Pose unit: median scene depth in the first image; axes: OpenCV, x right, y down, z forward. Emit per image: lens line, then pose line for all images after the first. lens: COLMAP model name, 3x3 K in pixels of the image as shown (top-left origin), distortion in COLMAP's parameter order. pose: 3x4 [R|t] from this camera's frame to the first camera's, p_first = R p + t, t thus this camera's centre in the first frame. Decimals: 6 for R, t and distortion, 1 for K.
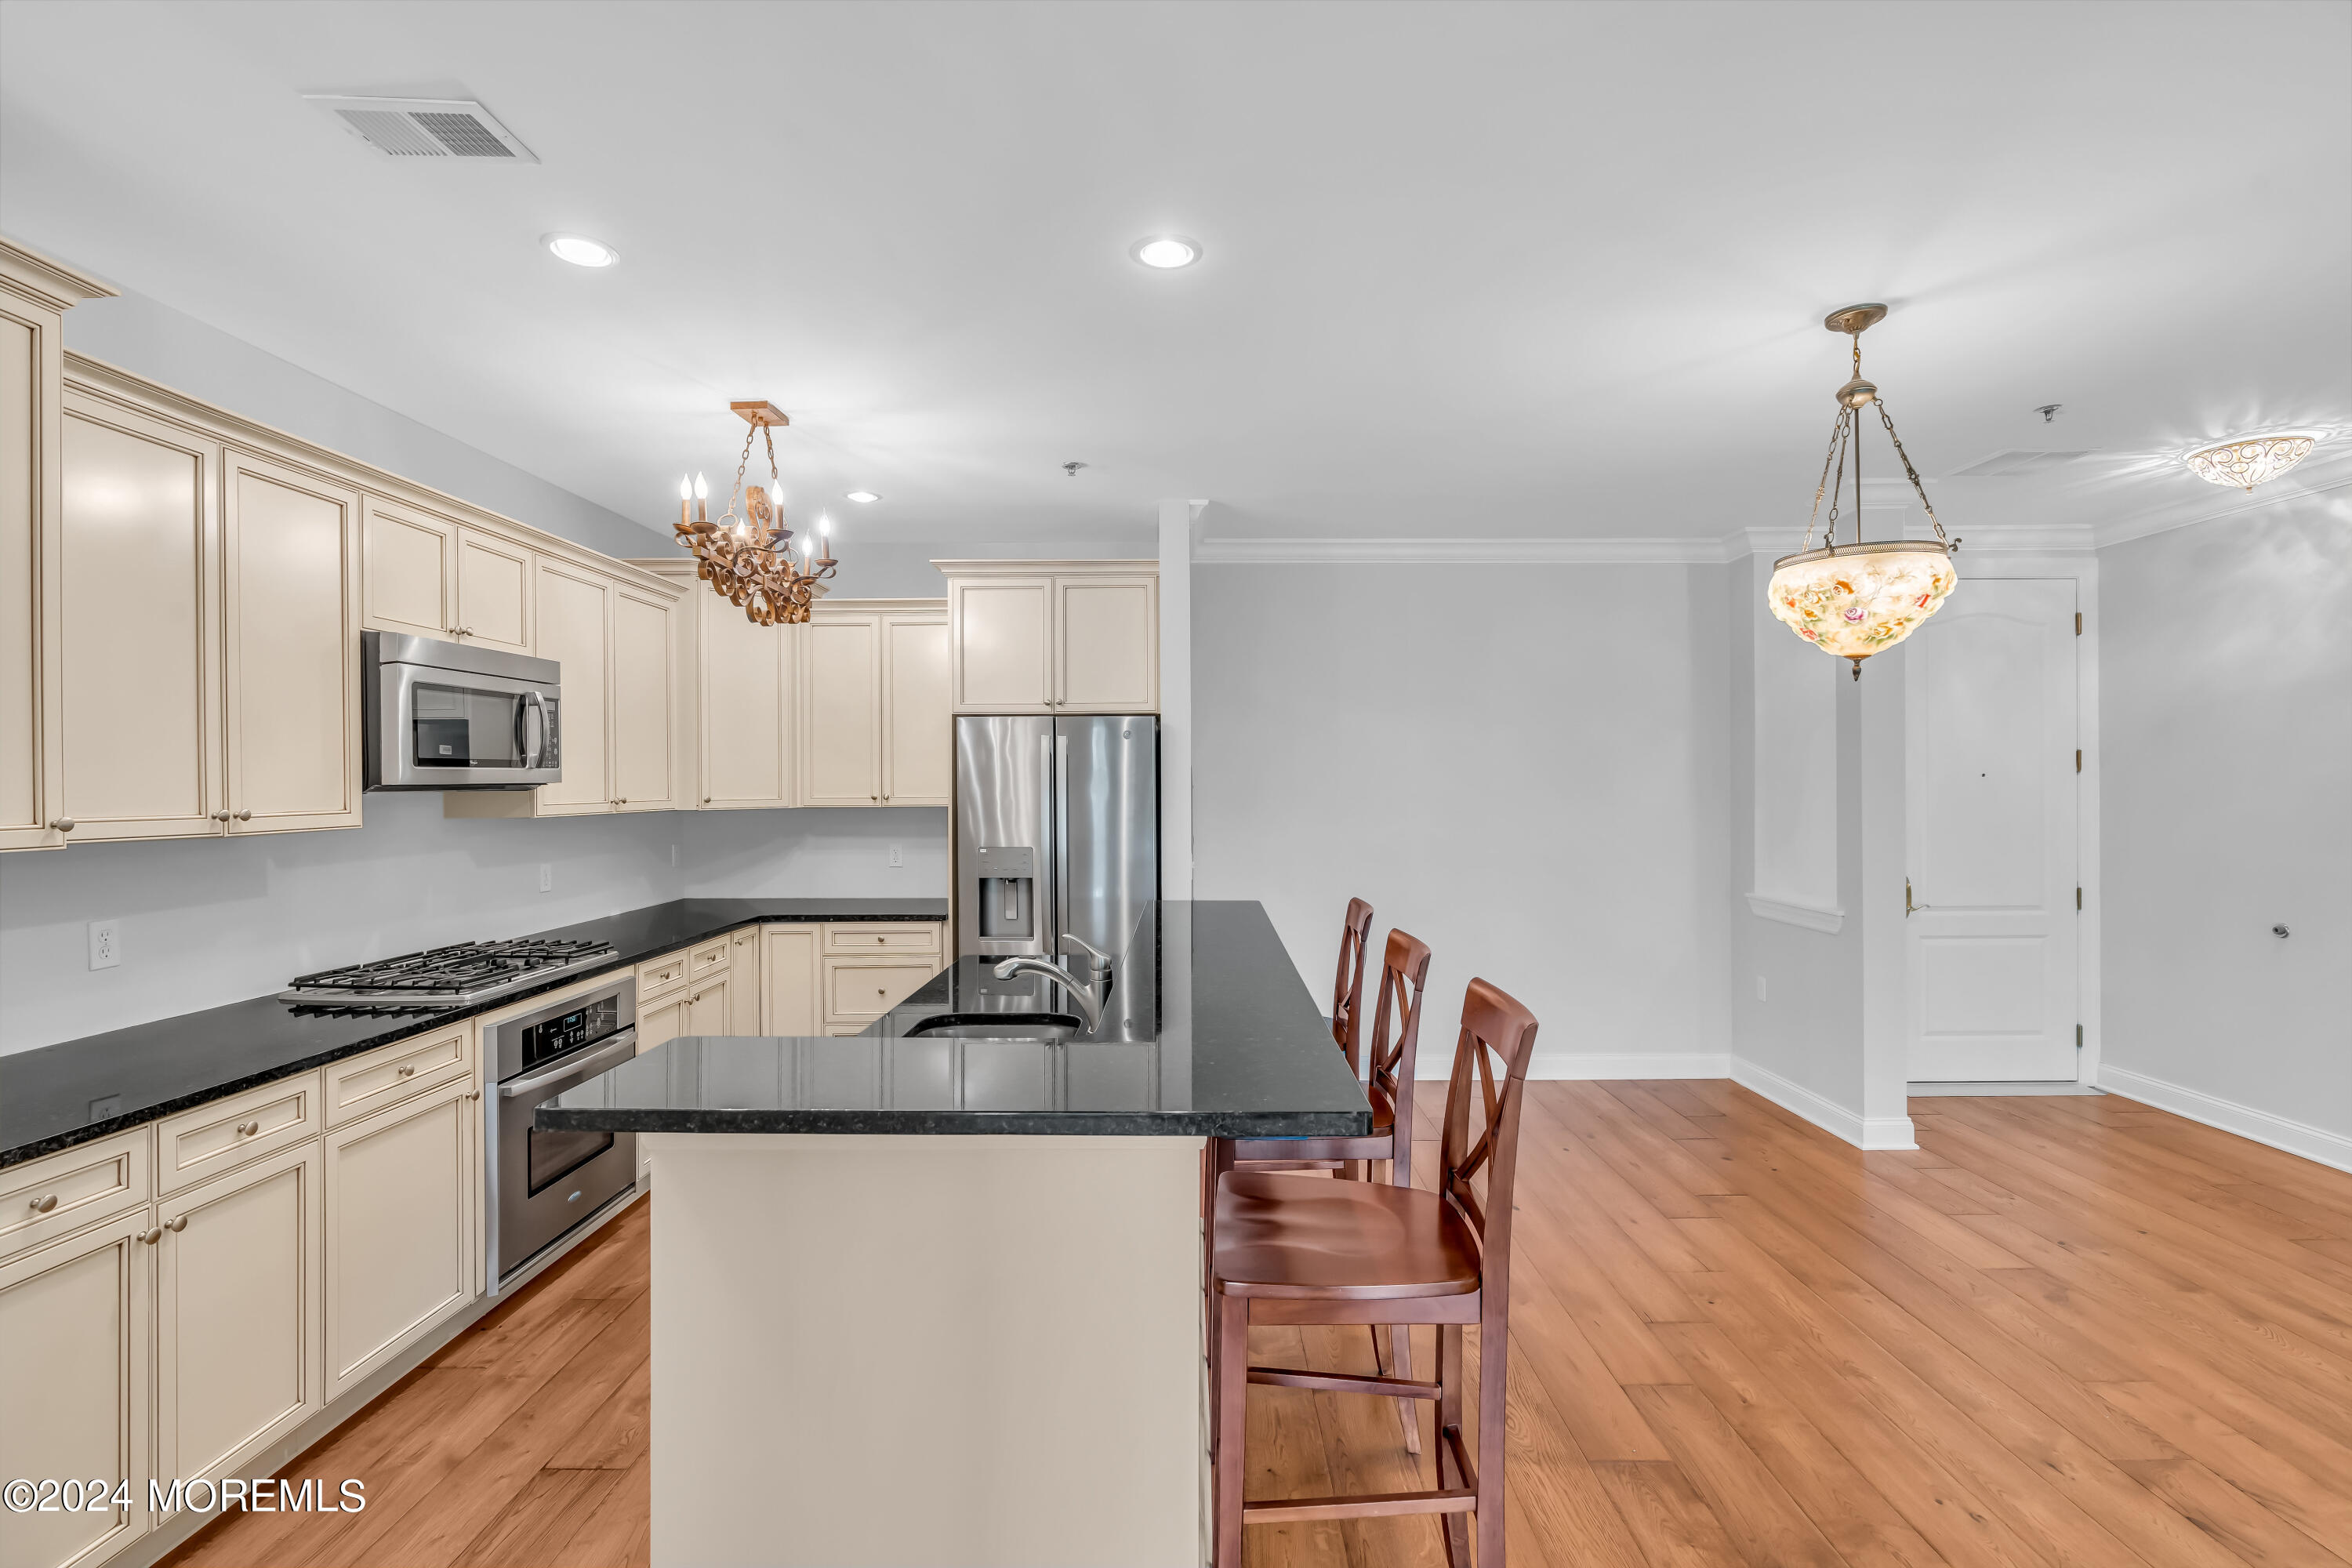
lens RADIAL K [[1066.0, 0, 1180.8], [0, 1066.0, 783.8], [0, 0, 1]] dist [-0.017474, 0.006520]
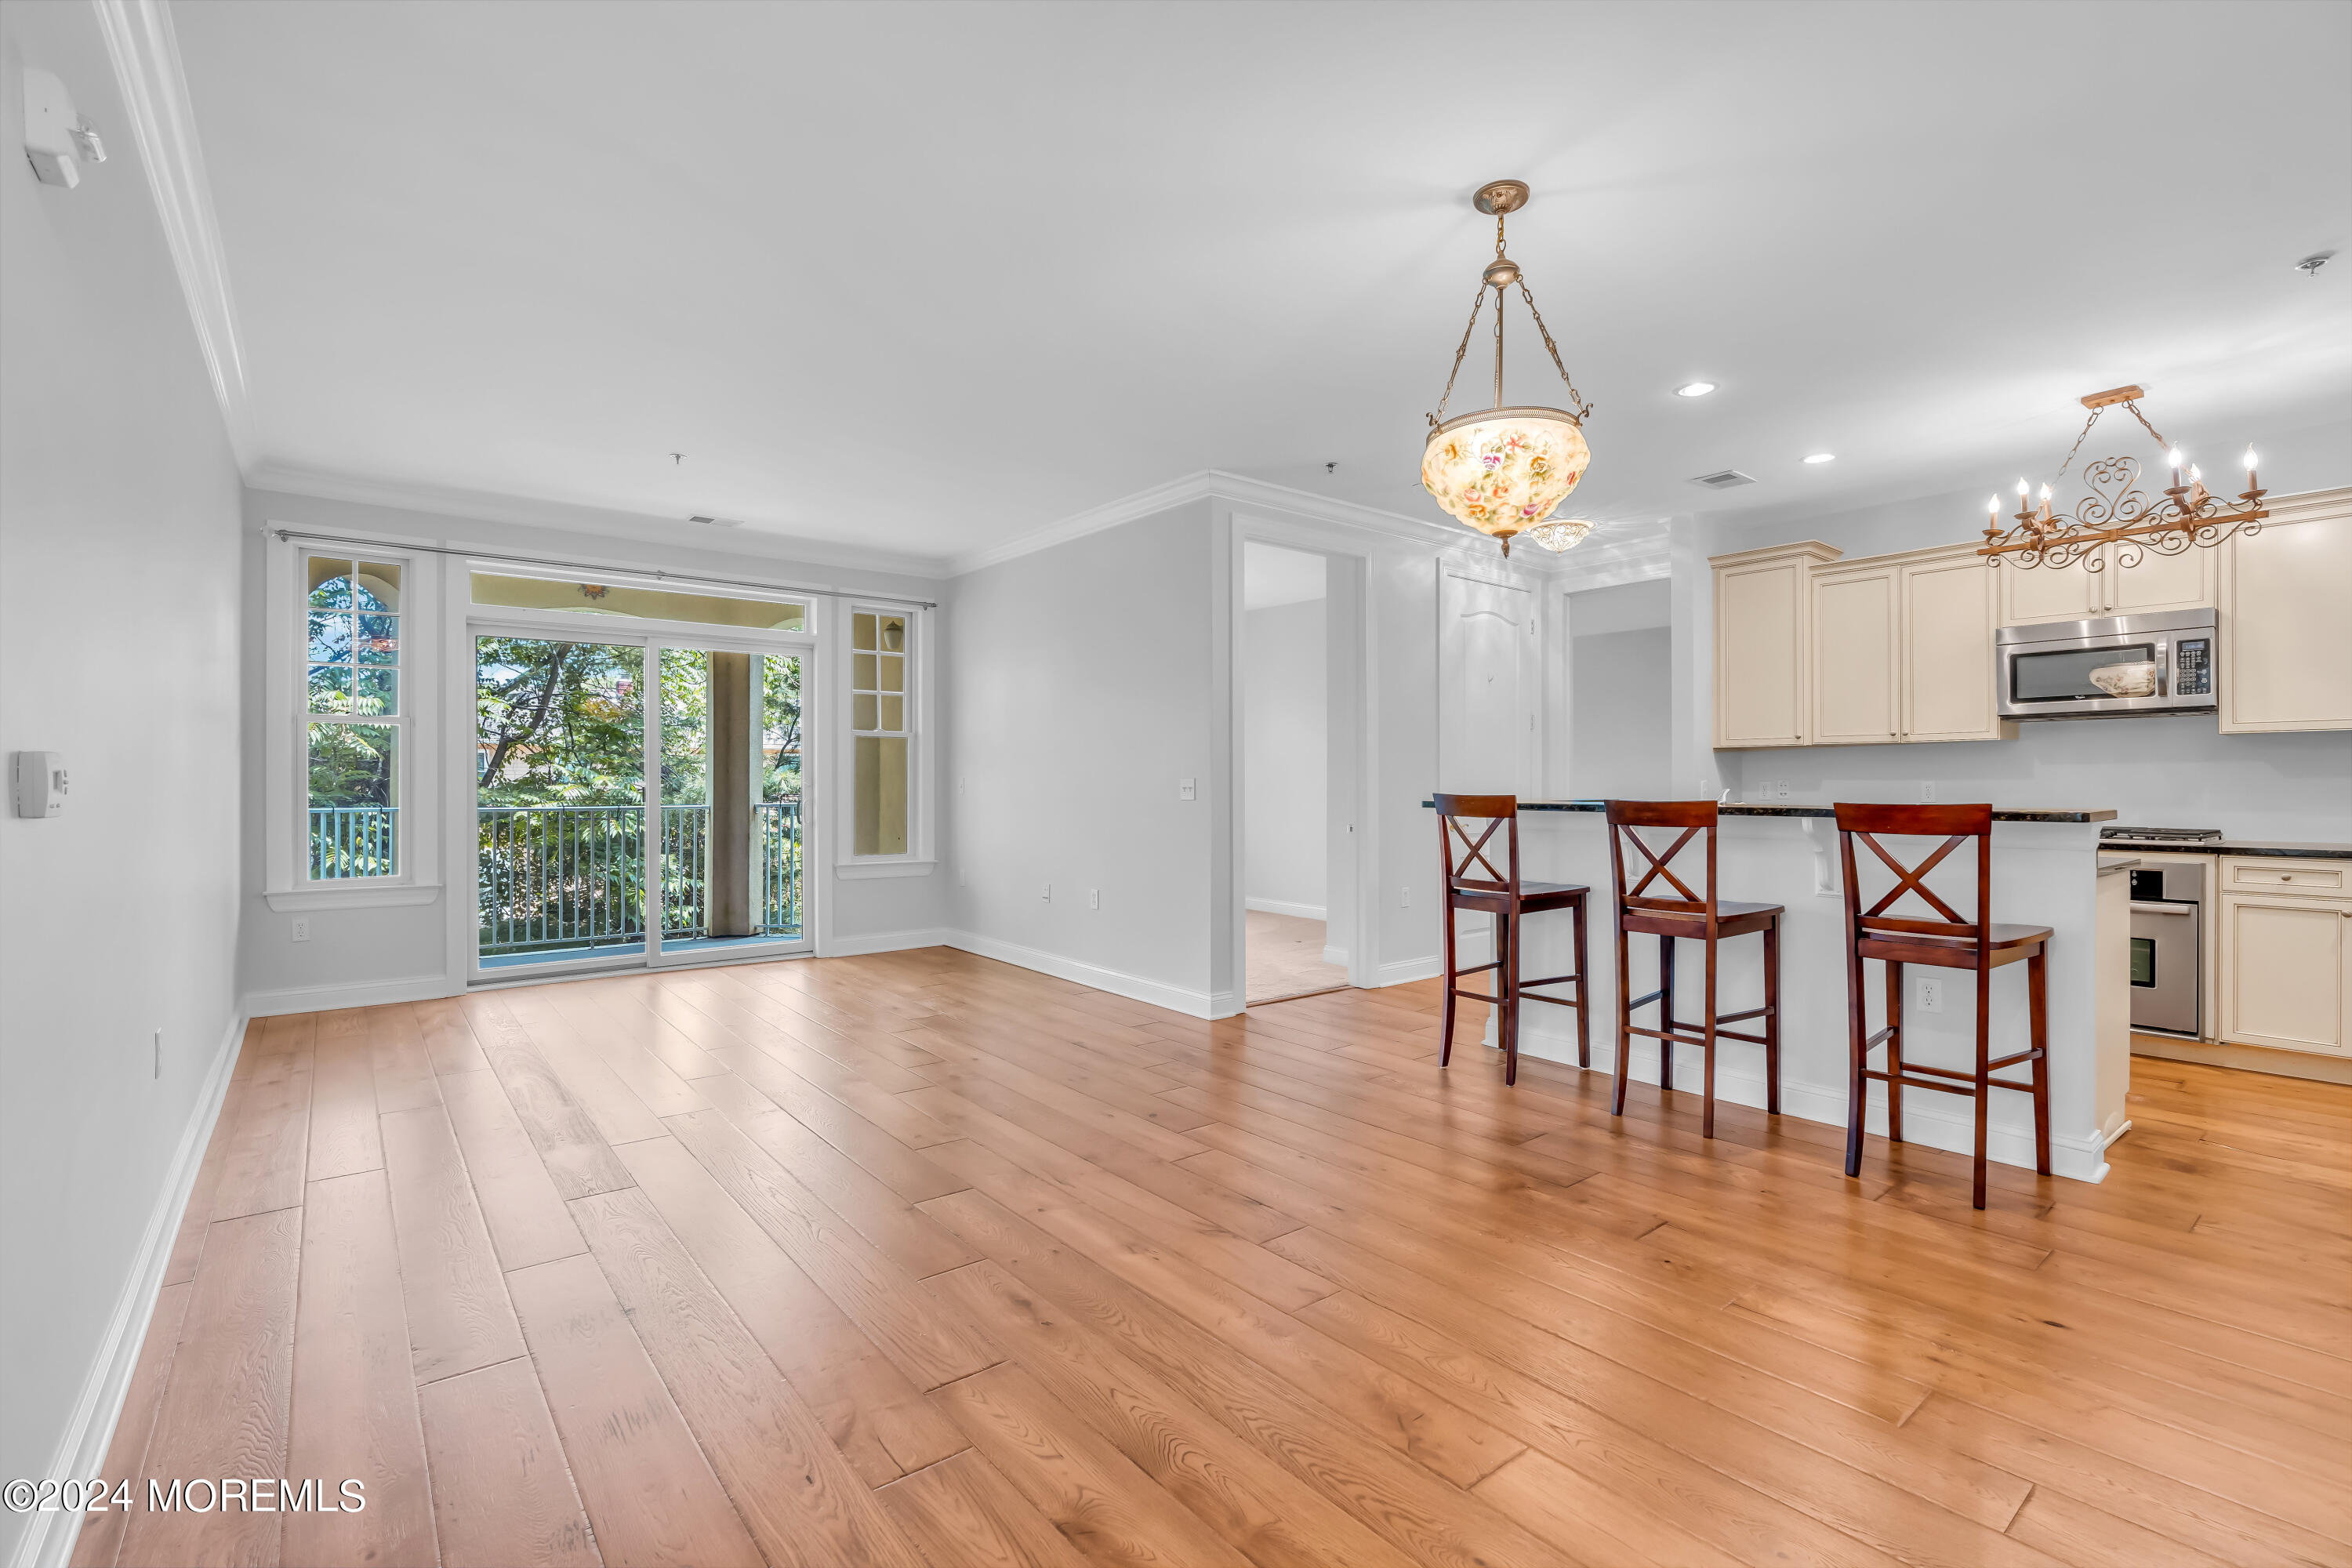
lens RADIAL K [[1051.8, 0, 1180.7], [0, 1051.8, 783.1], [0, 0, 1]] dist [-0.014757, 0.004726]
pose [[-0.773079, 0.005268, -0.634288, 1.284038], [0.003092, 0.999985, 0.004537, 0.092902], [0.634303, 0.001546, -0.773083, 1.343795]]
